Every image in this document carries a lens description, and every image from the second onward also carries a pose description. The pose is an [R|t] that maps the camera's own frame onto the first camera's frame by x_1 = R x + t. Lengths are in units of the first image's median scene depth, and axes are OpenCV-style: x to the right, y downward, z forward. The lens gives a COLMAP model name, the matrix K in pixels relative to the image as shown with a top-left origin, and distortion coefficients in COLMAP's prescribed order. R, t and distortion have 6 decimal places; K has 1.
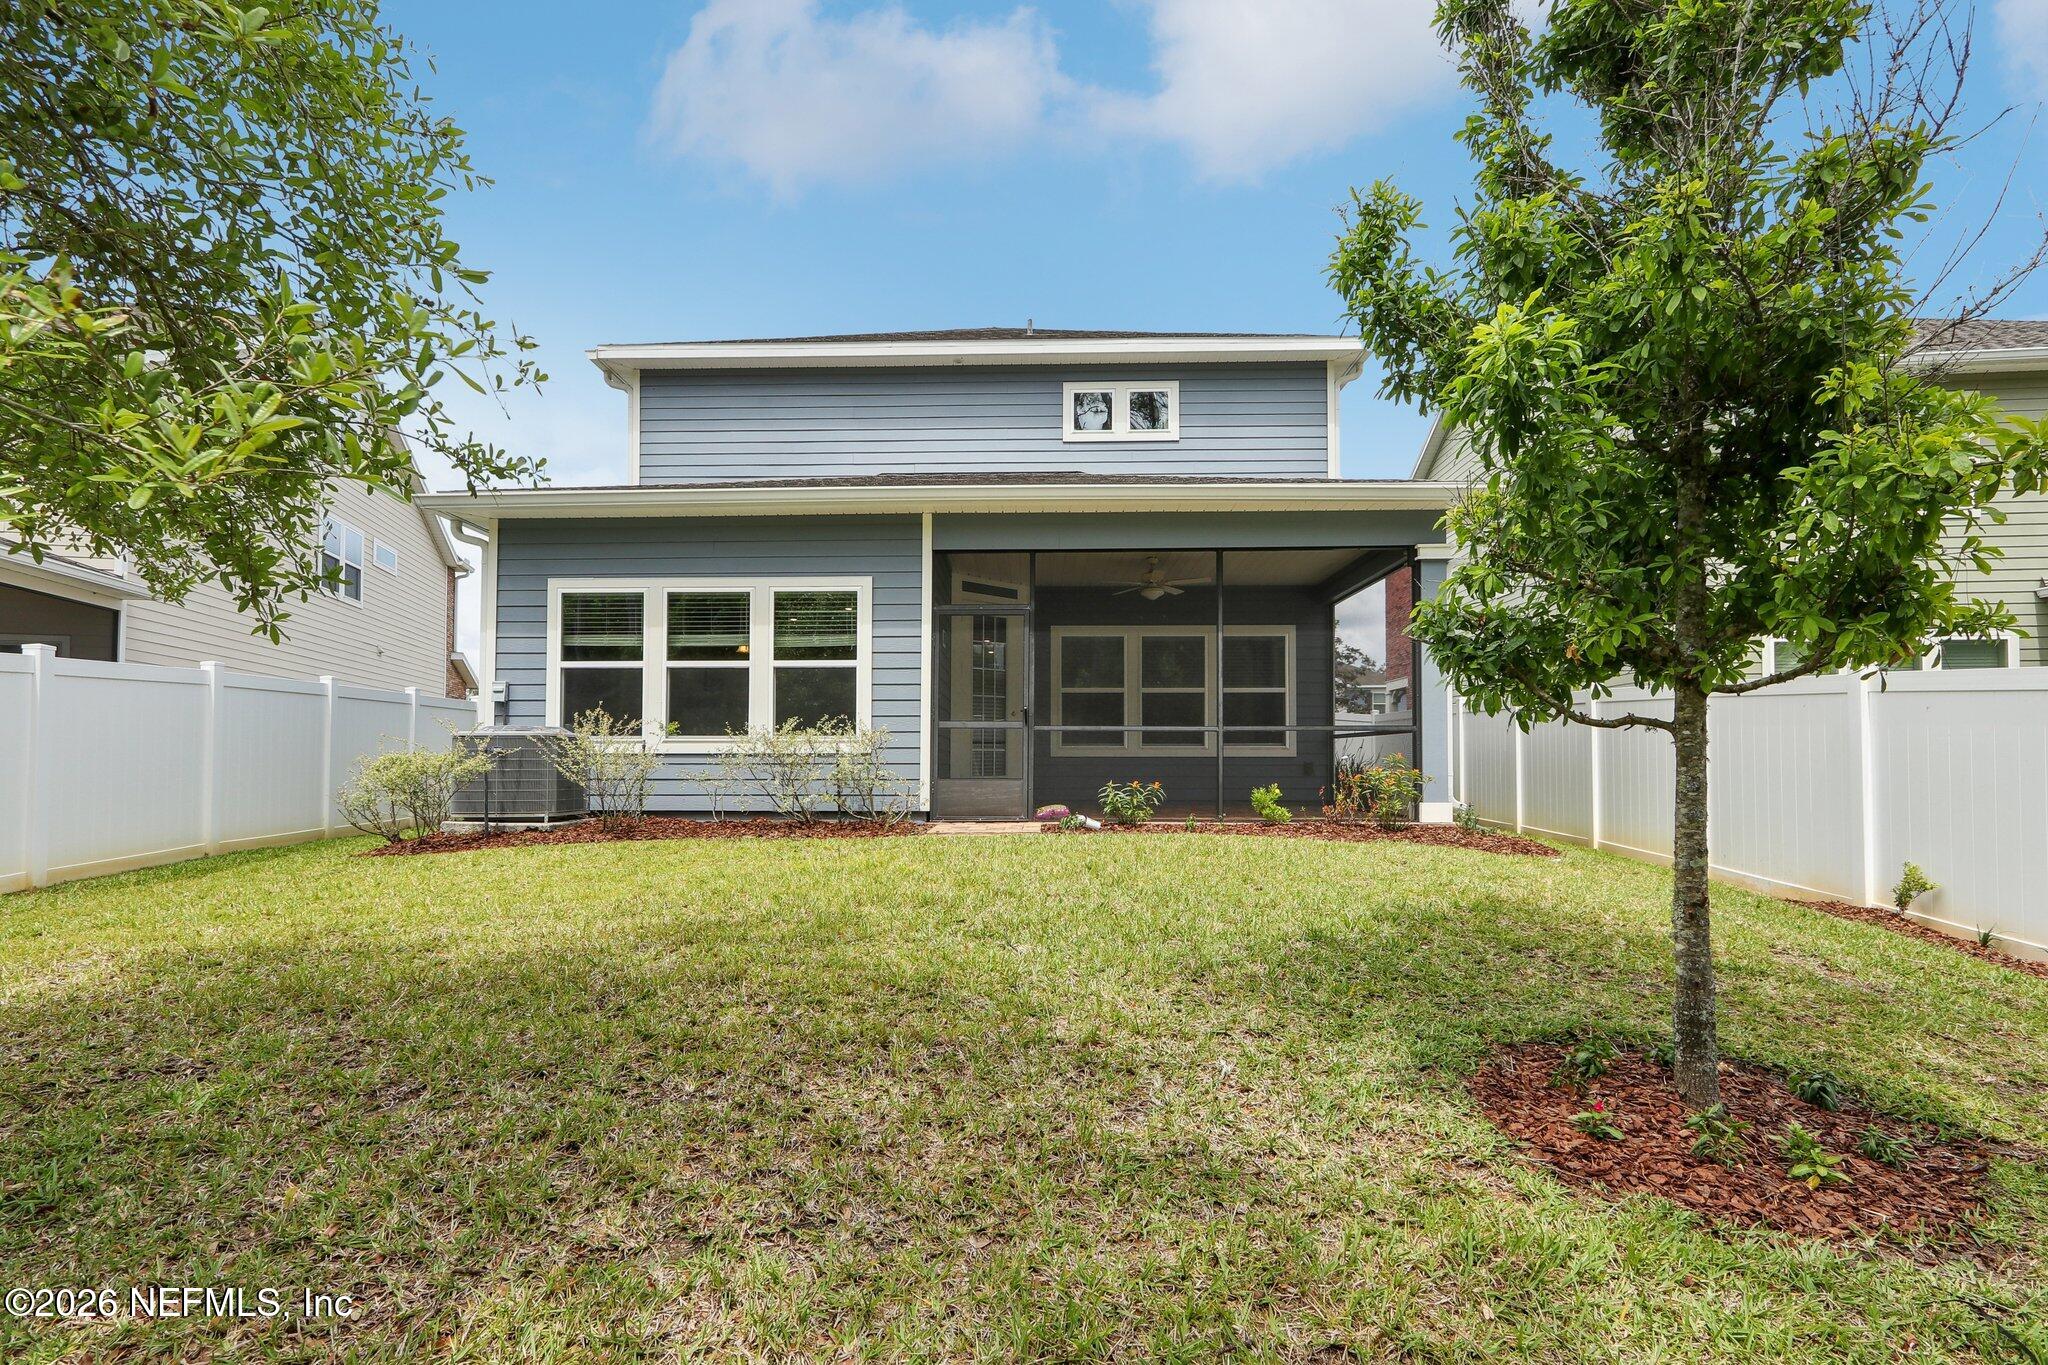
lens RADIAL K [[952.6, 0, 995.3], [0, 952.6, 701.5], [0, 0, 1]] dist [0.004994, 0.000689]
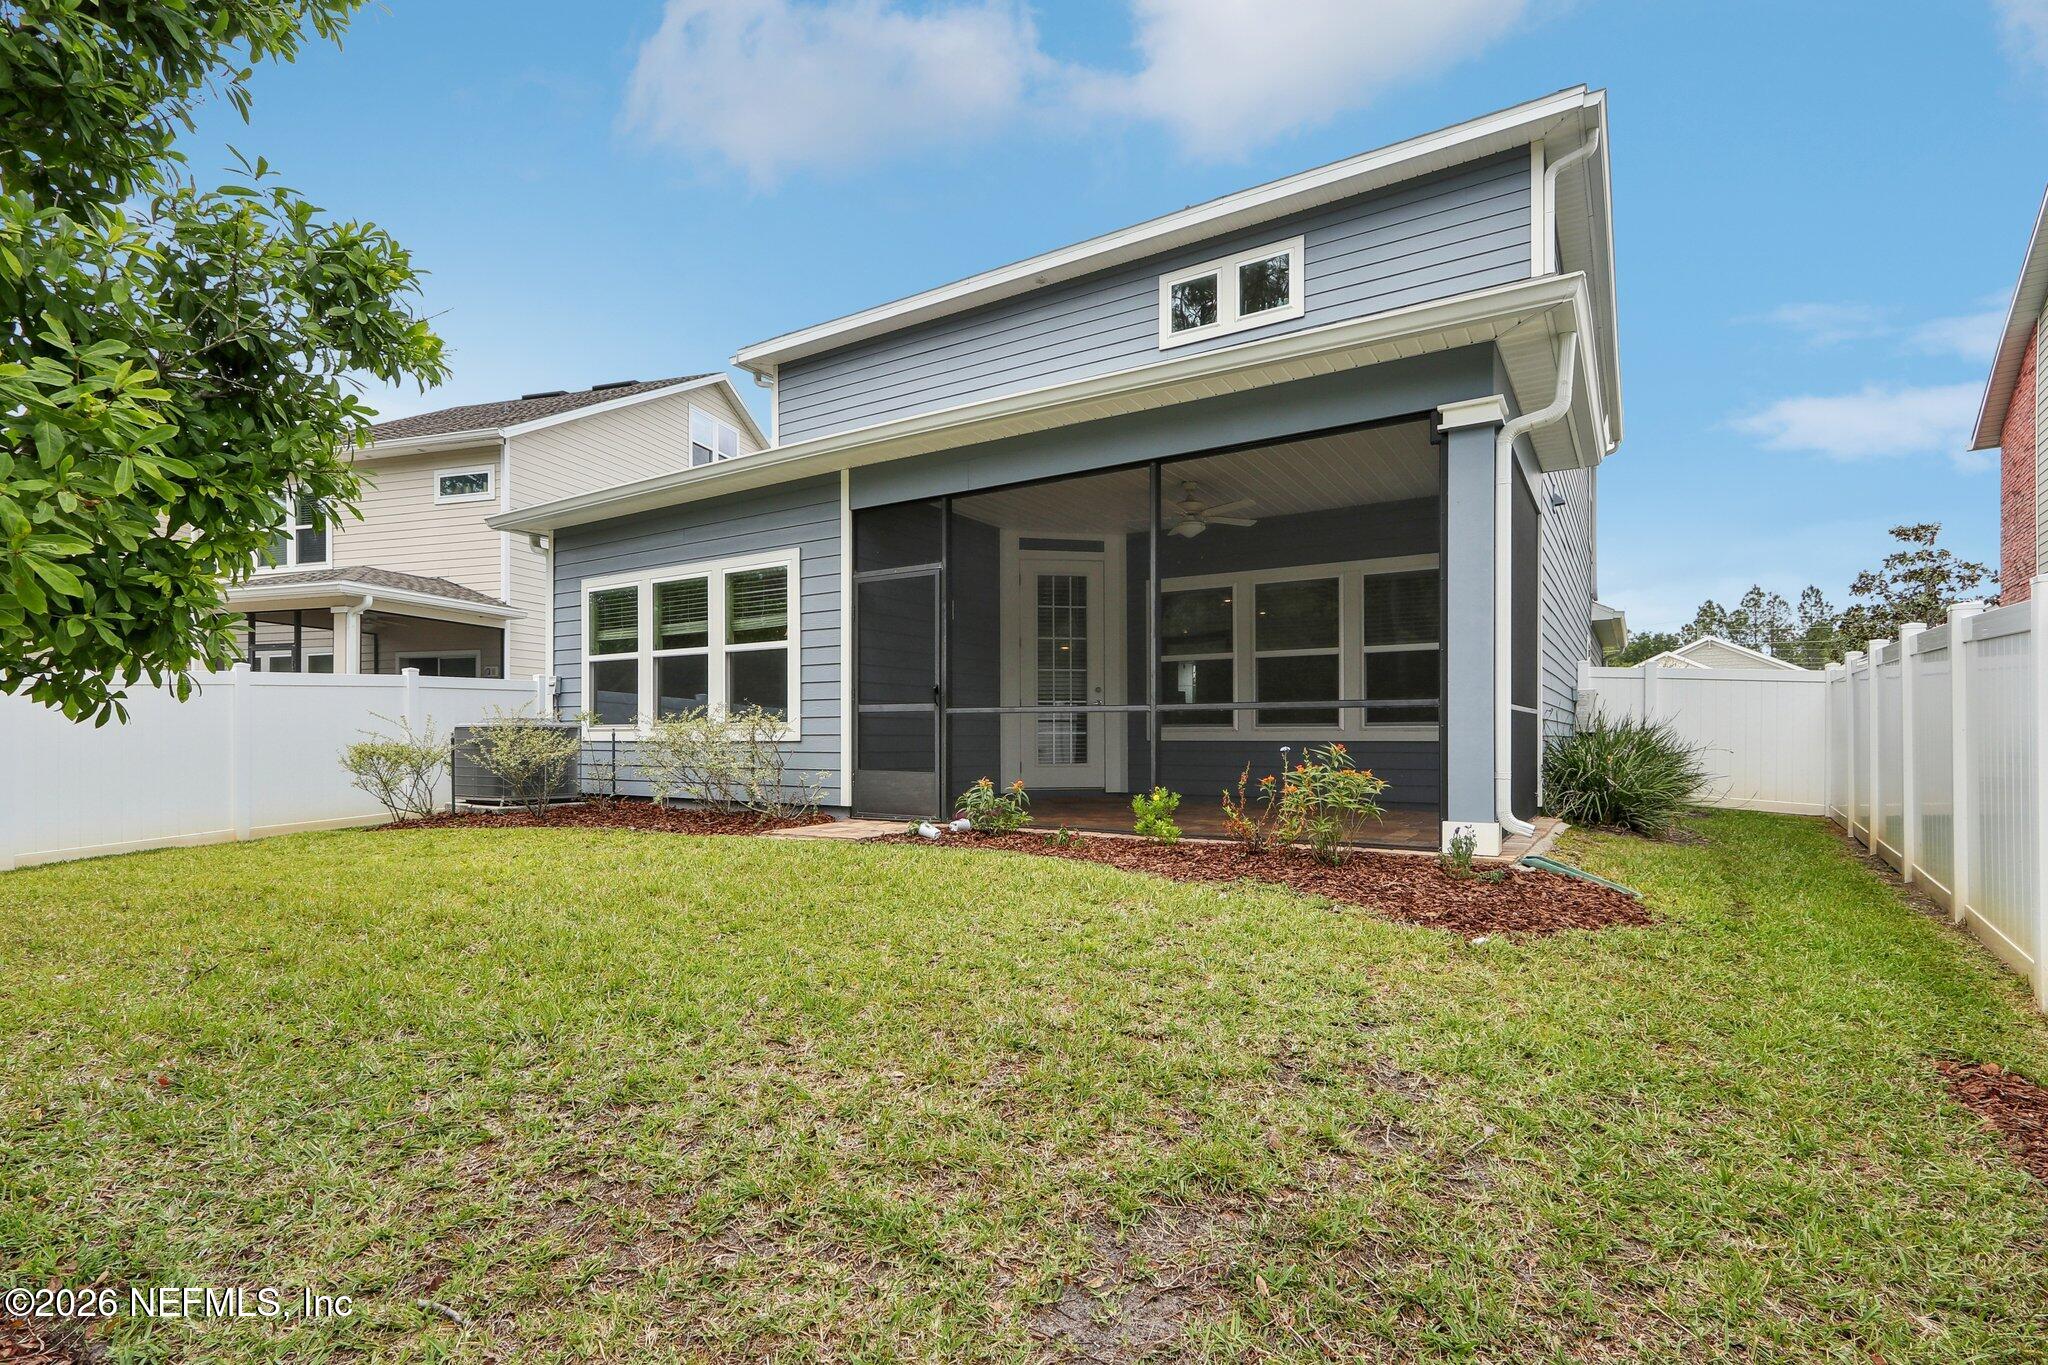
lens RADIAL K [[960.5, 0, 1023.9], [0, 960.5, 715.2], [0, 0, 1]] dist [0.002046, 0.000124]
pose [[0.858640, -0.012358, -0.512430, 0.523188], [0.033637, 0.998913, 0.032271, 0.006908], [0.511474, -0.044946, 0.858122, 0.314615]]
